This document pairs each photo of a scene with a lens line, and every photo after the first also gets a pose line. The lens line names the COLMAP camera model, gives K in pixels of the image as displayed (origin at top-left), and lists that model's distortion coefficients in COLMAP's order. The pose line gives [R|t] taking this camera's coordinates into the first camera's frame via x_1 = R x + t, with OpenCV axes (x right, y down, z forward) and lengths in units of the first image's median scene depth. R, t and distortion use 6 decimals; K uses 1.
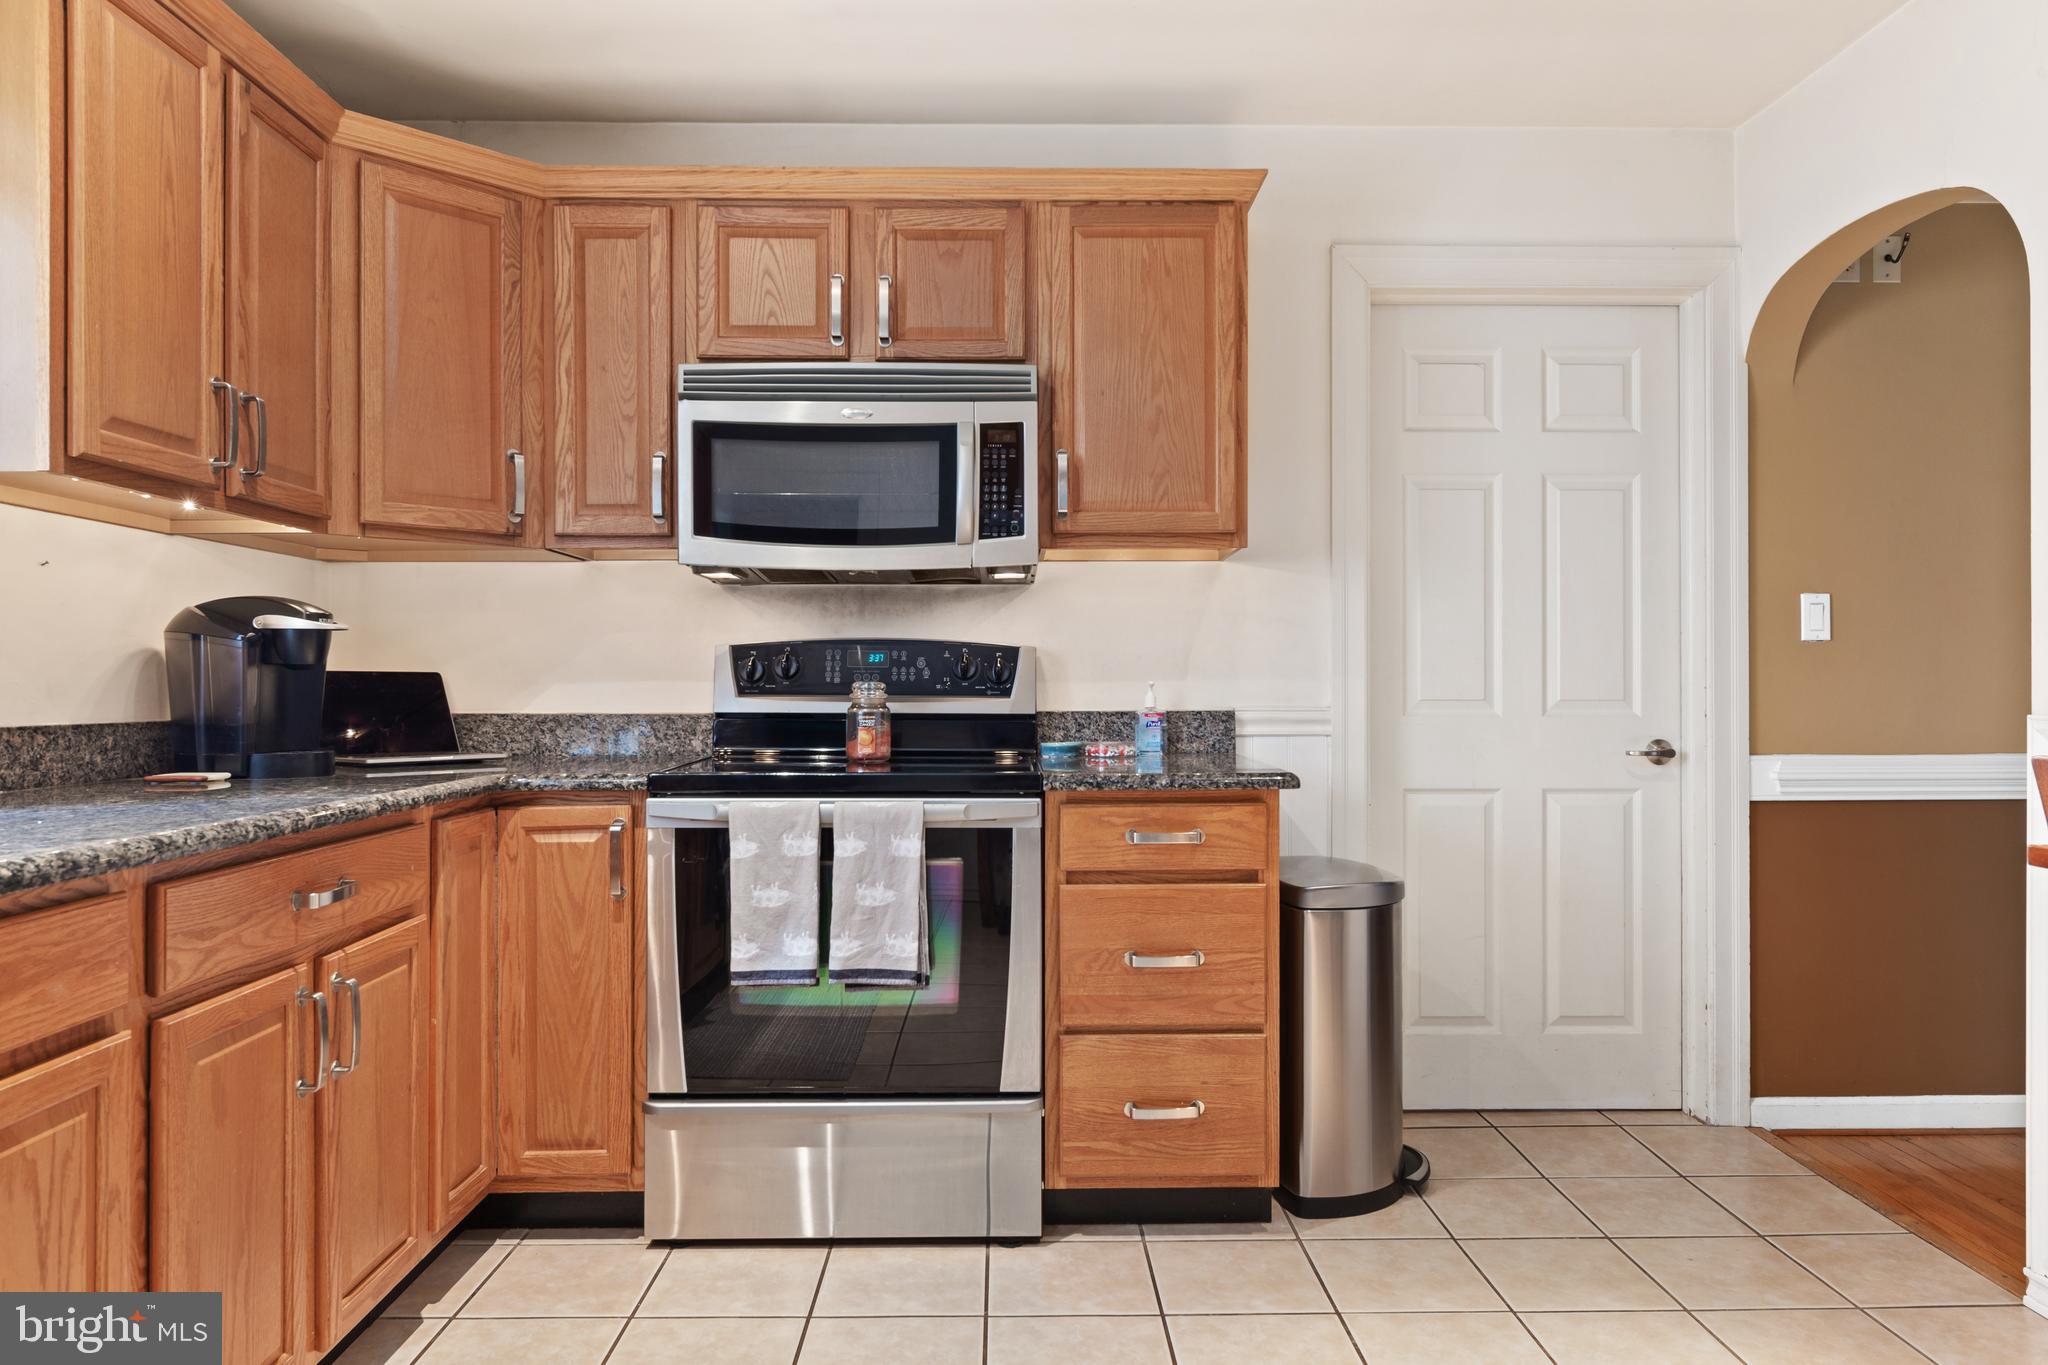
lens RADIAL K [[1344.5, 0, 1028.2], [0, 1344.5, 688.8], [0, 0, 1]] dist [0.017088, -0.020777]
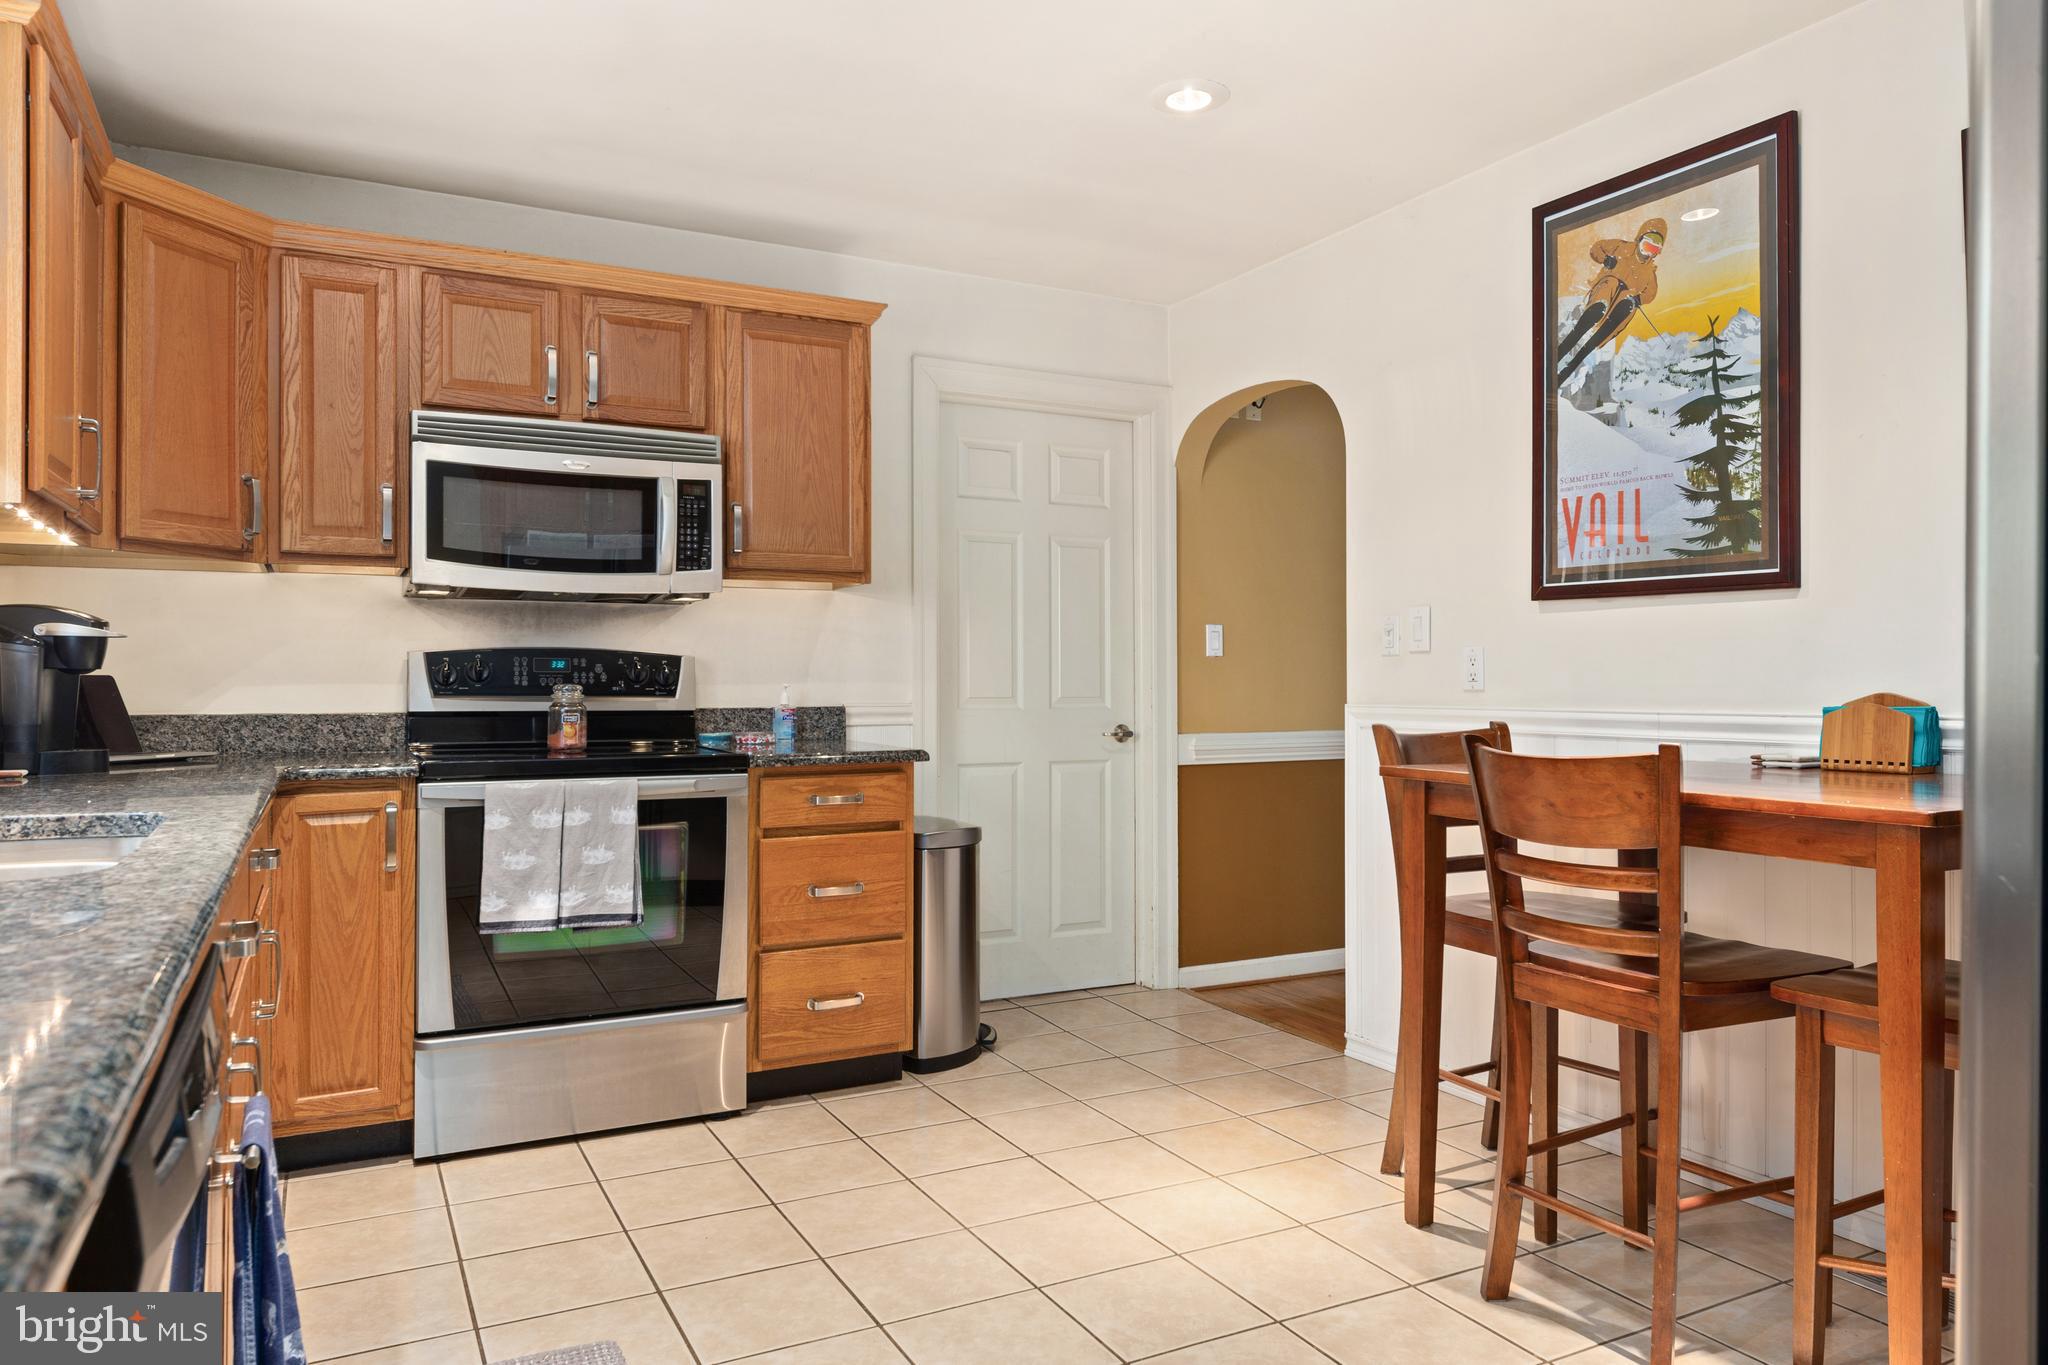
lens RADIAL K [[1354.7, 0, 1049.3], [0, 1354.7, 687.3], [0, 0, 1]] dist [0.007876, -0.001547]
pose [[0.888021, -0.001623, 0.459801, -0.313018], [0.002848, 0.999994, -0.001970, 0.000825], [-0.459795, 0.003058, 0.888020, -0.286854]]
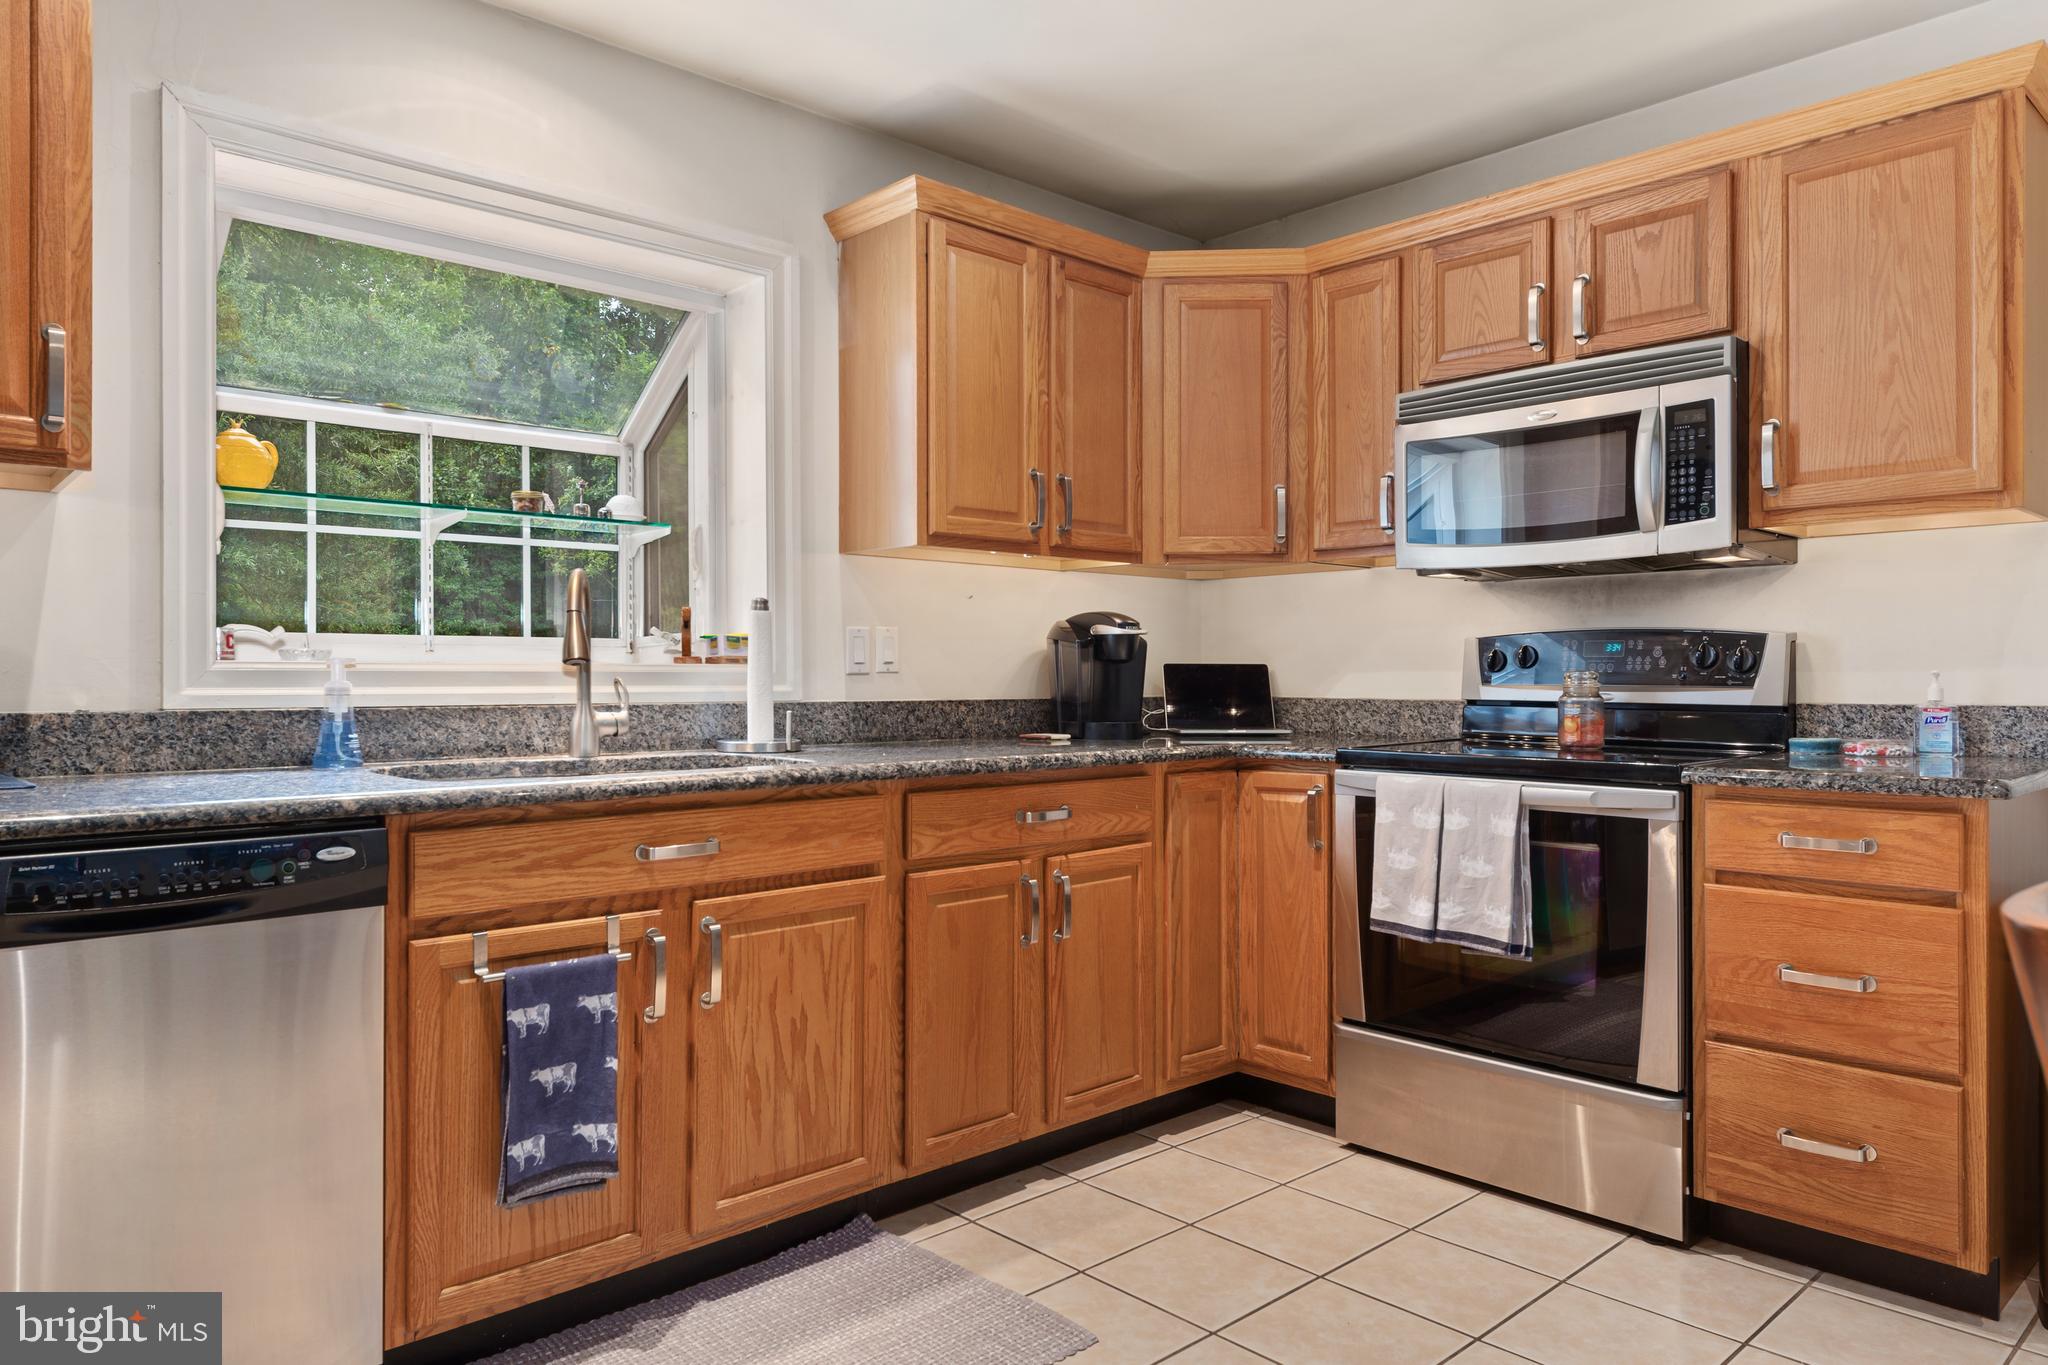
lens RADIAL K [[1344.5, 0, 1028.2], [0, 1344.5, 688.8], [0, 0, 1]] dist [0.017088, -0.020777]
pose [[0.667397, 0.007907, -0.744661, 0.390250], [-0.002960, 0.999964, 0.007964, 0.001204], [0.744697, -0.003111, 0.667396, 0.000476]]
